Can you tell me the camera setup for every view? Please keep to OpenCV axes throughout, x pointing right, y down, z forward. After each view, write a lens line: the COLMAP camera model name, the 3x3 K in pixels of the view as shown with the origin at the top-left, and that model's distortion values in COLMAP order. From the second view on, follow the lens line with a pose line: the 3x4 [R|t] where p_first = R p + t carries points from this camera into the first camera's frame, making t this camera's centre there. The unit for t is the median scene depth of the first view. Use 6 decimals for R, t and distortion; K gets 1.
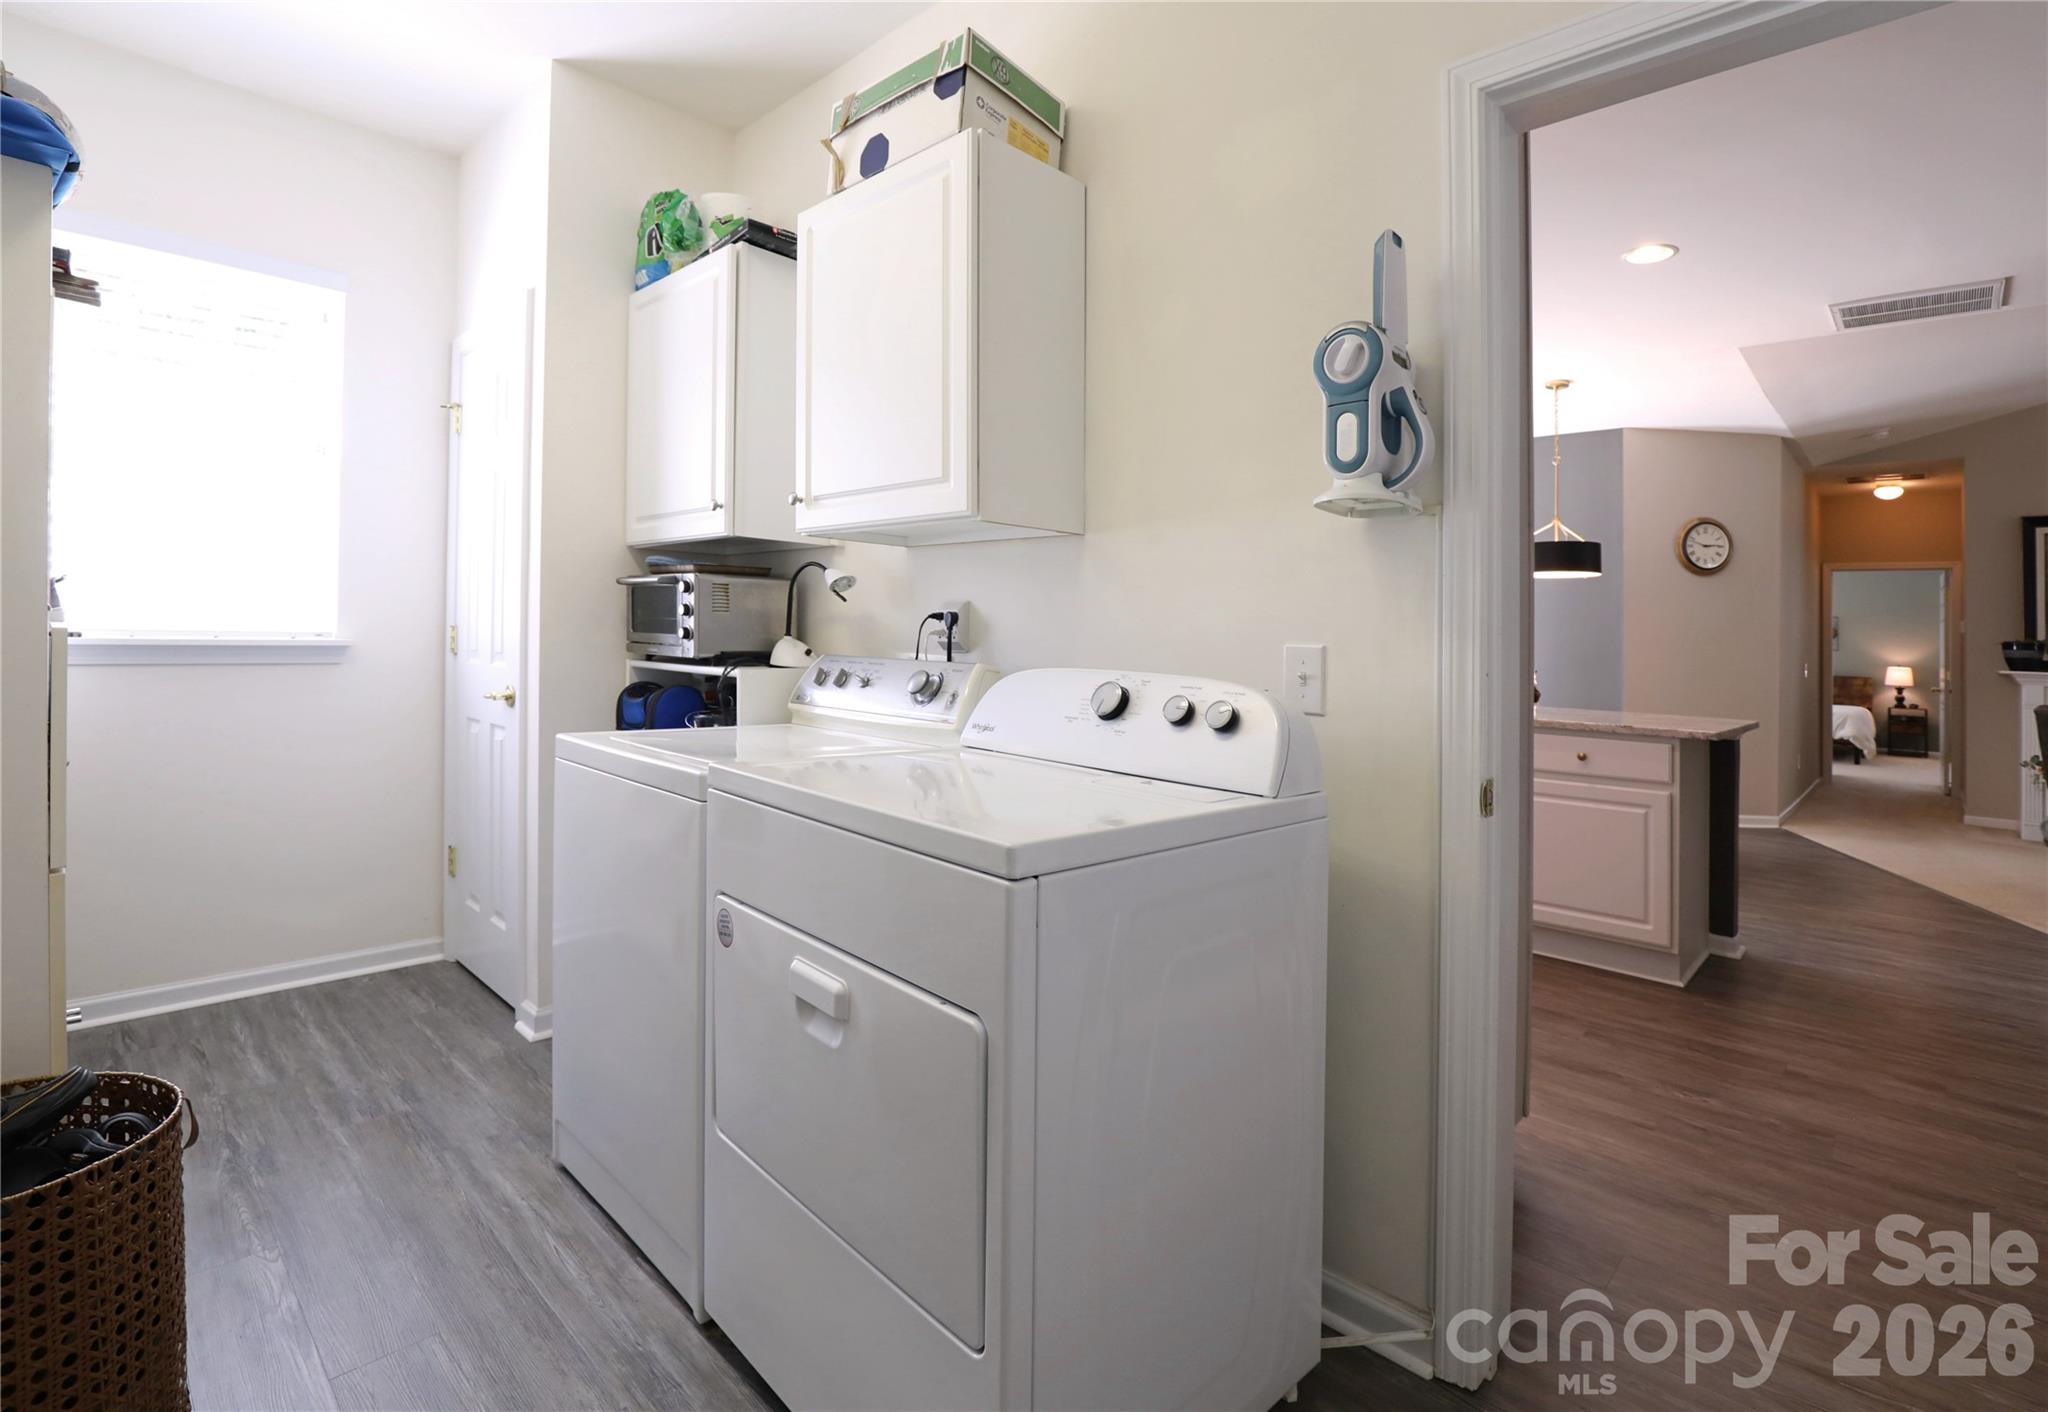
lens RADIAL K [[973.6, 0, 1036.4], [0, 973.6, 630.6], [0, 0, 1]] dist [-0.040186, 0.005841]
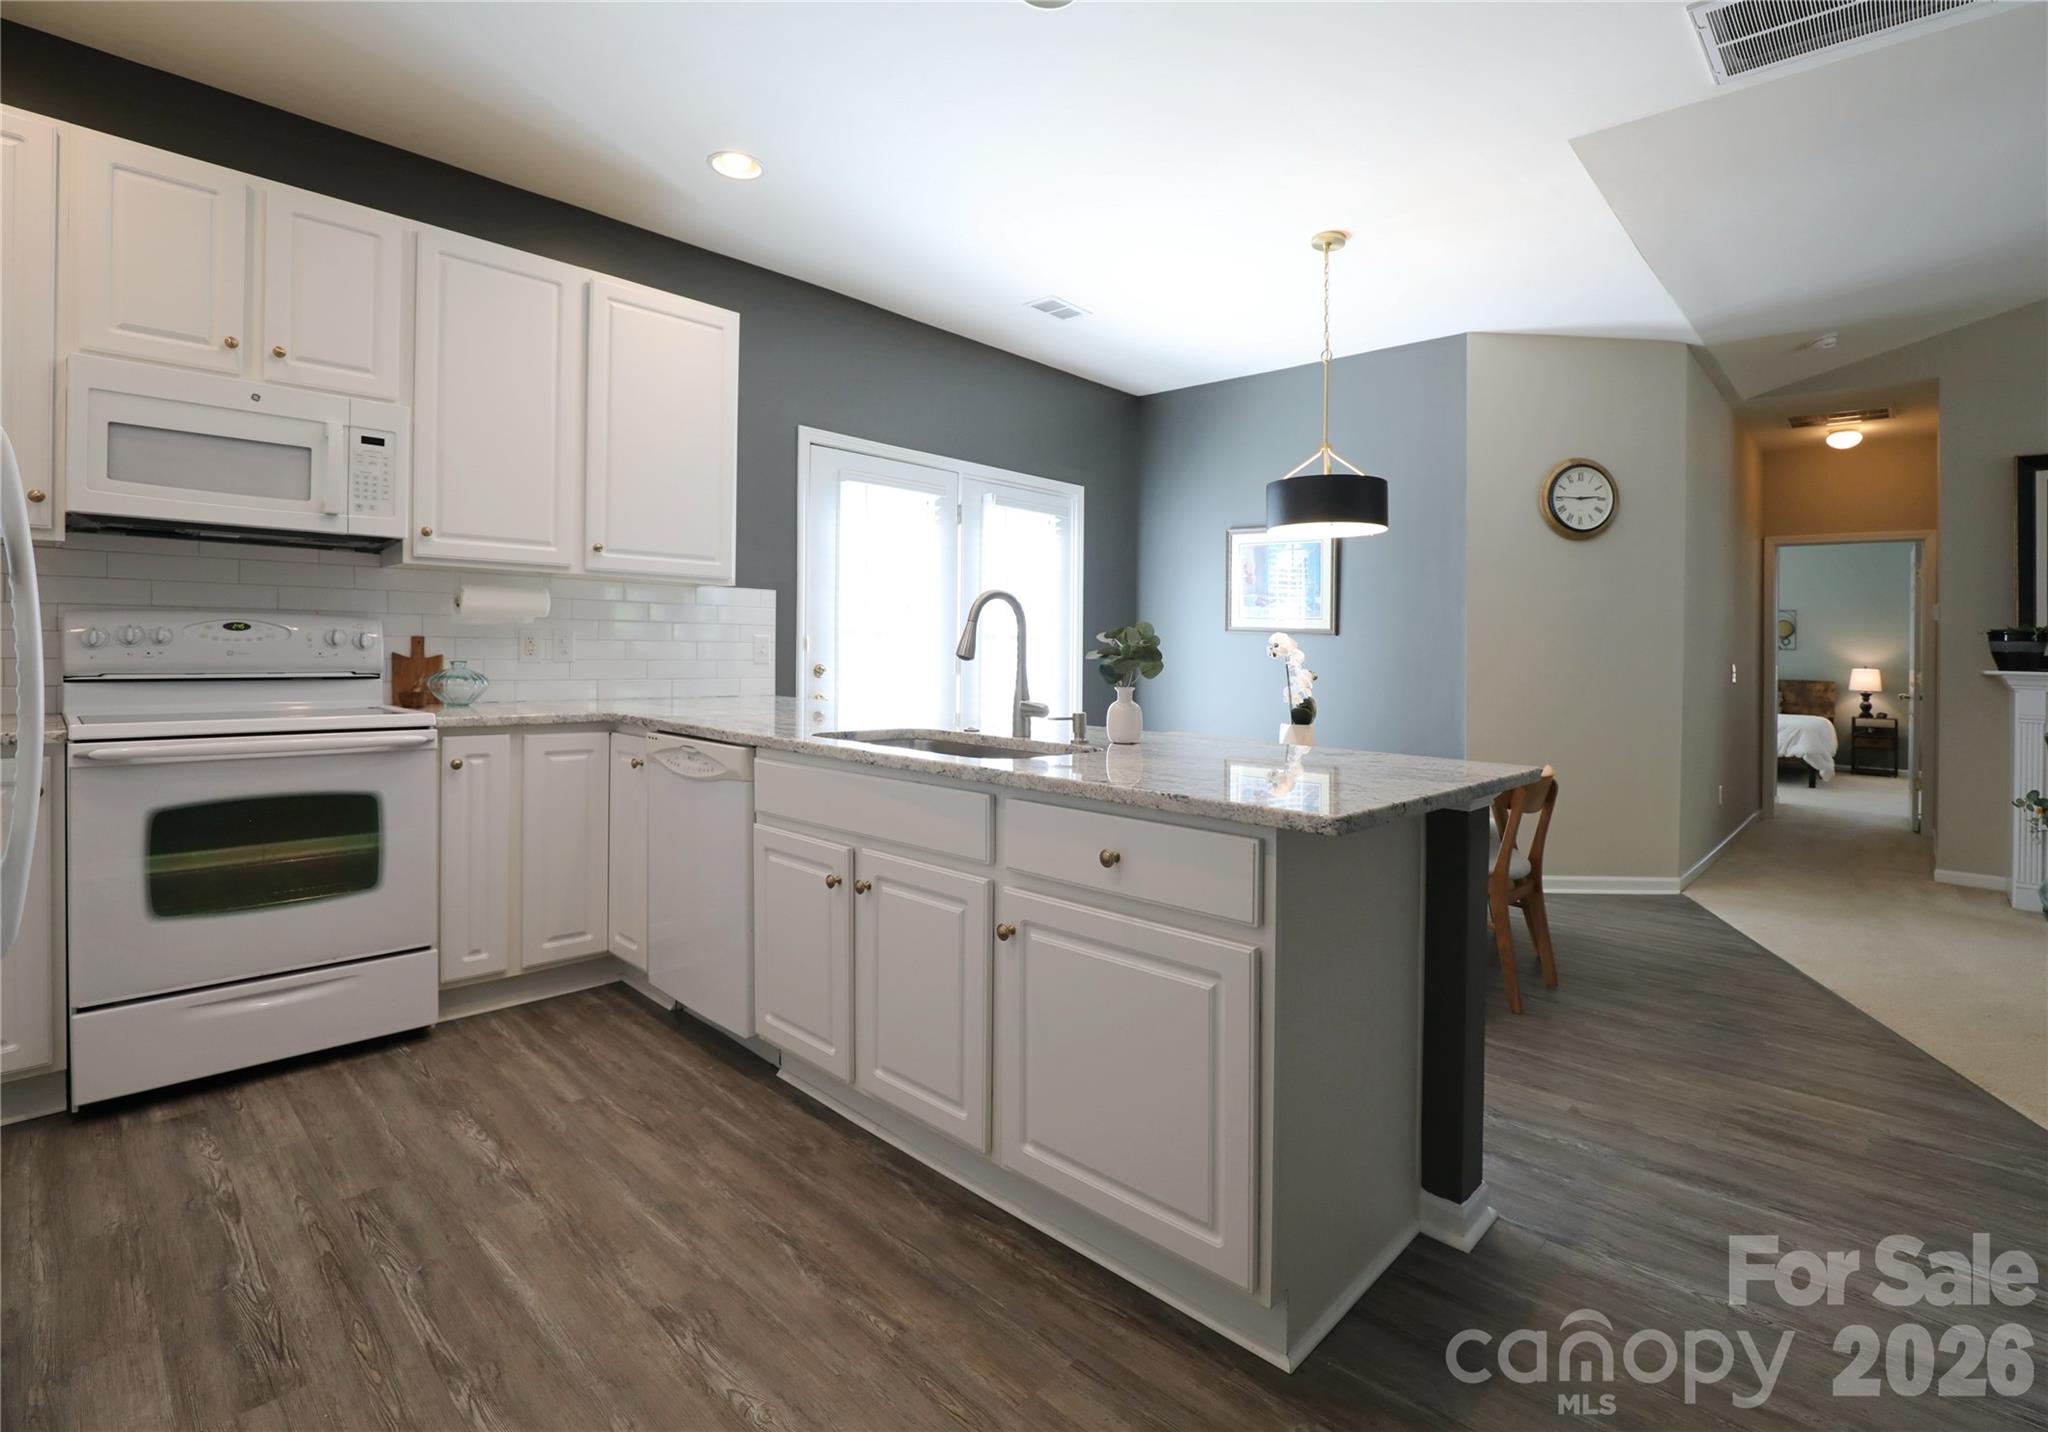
lens RADIAL K [[973.6, 0, 1065.6], [0, 973.6, 673.0], [0, 0, 1]] dist [-0.040186, 0.005841]
pose [[0.999486, -0.012114, 0.029679, 0.285734], [0.011255, 0.999518, 0.028946, 0.015100], [-0.030016, -0.028597, 0.999140, 0.285270]]
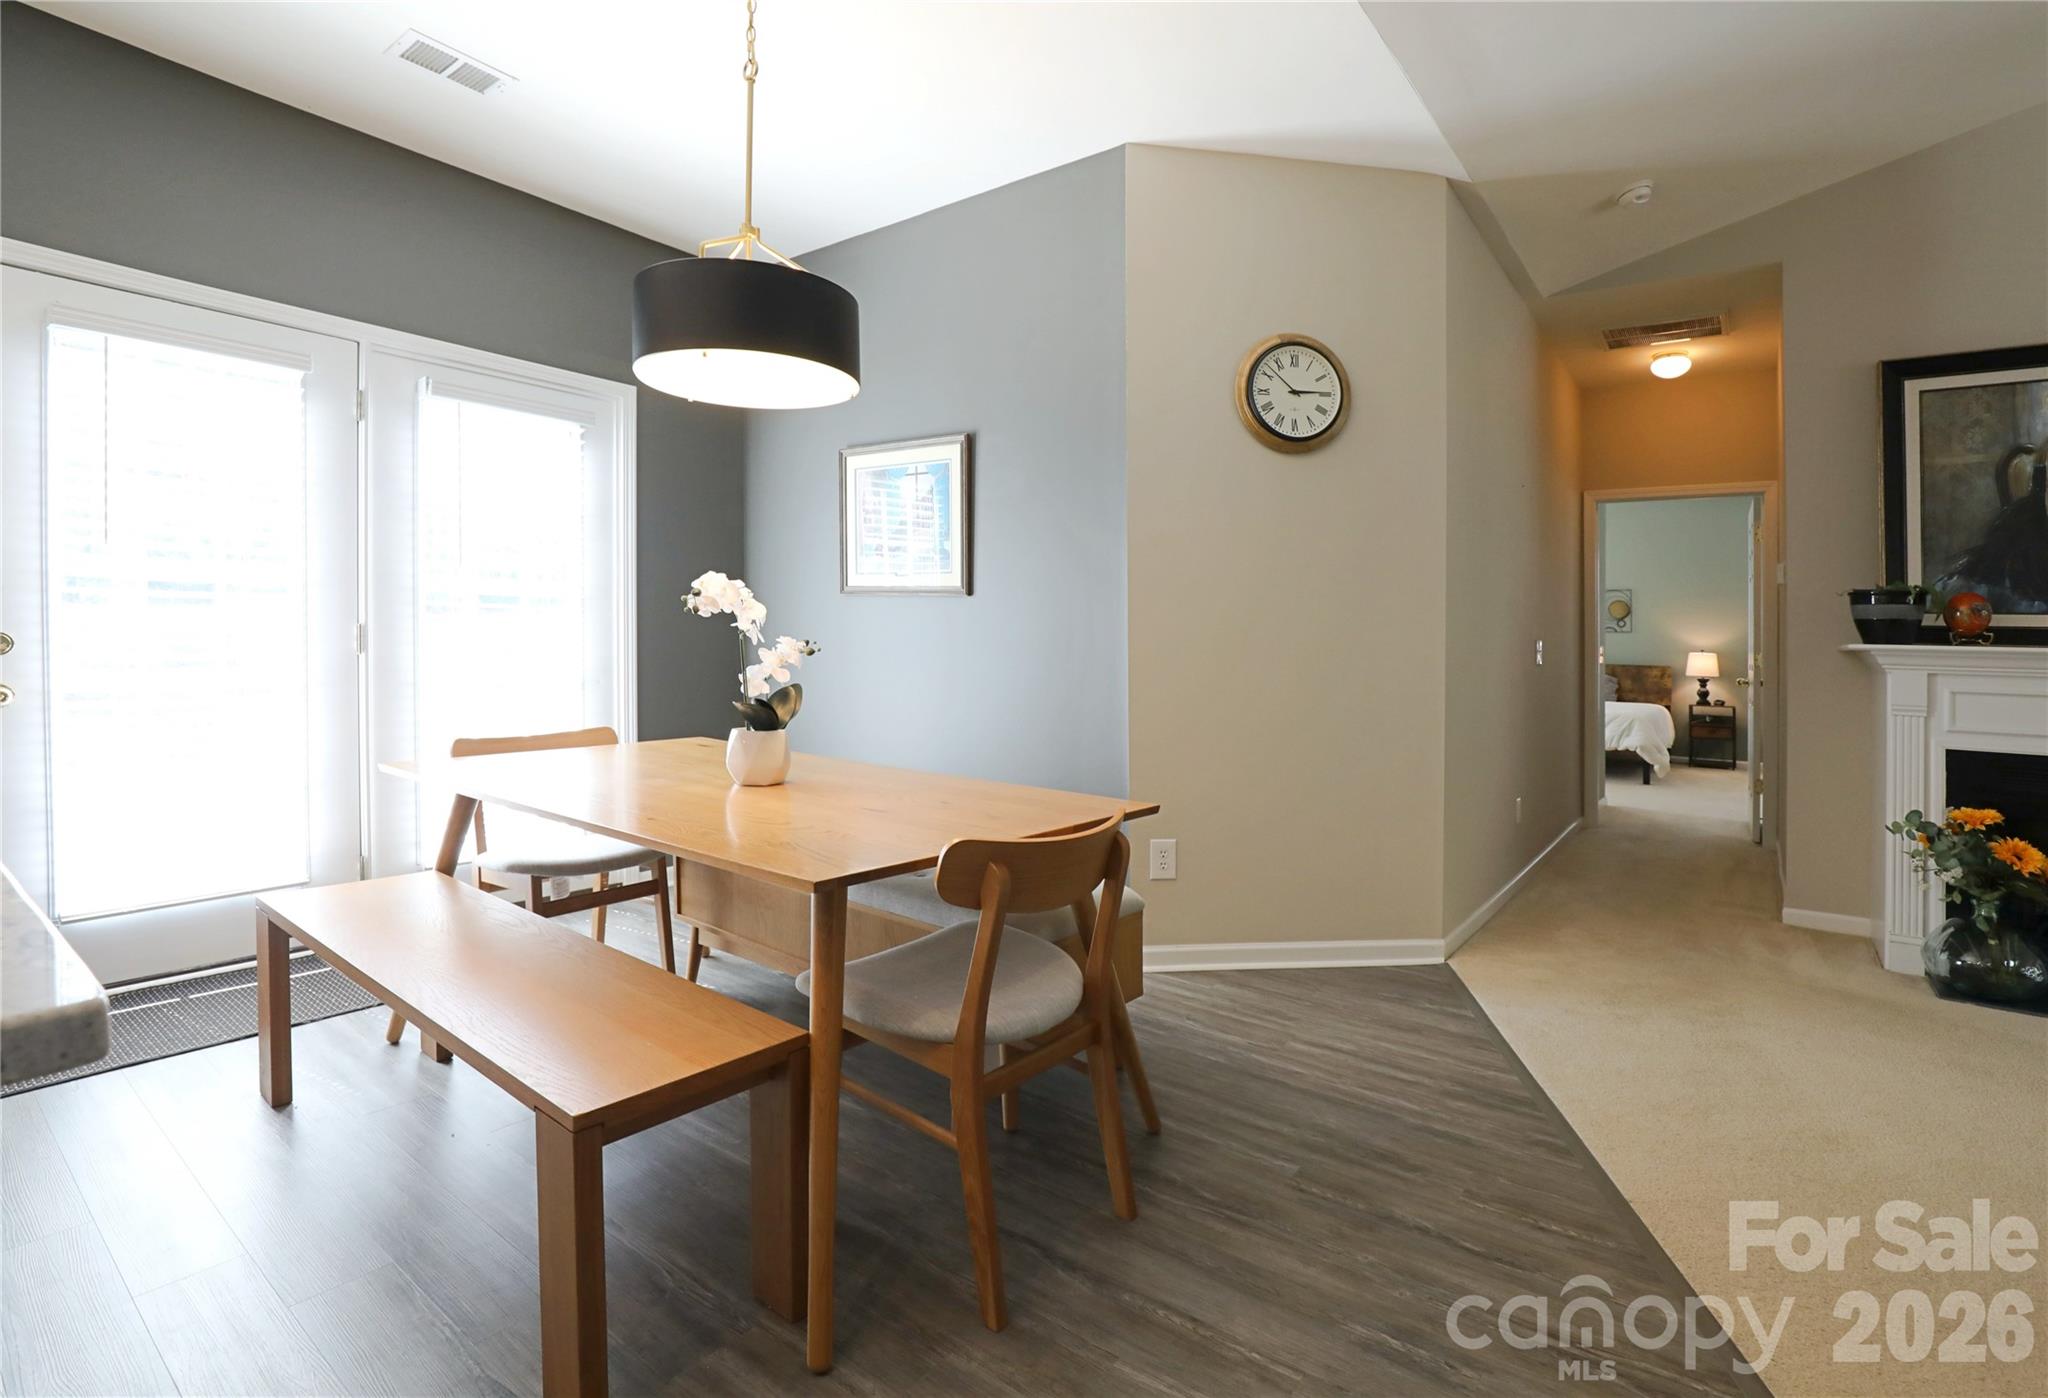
lens RADIAL K [[973.6, 0, 1050.0], [0, 973.6, 654.6], [0, 0, 1]] dist [-0.040186, 0.005841]
pose [[0.991761, -0.013768, 0.127357, 0.495122], [0.011139, 0.999710, 0.021332, 0.030962], [-0.127614, -0.019737, 0.991628, 0.508564]]
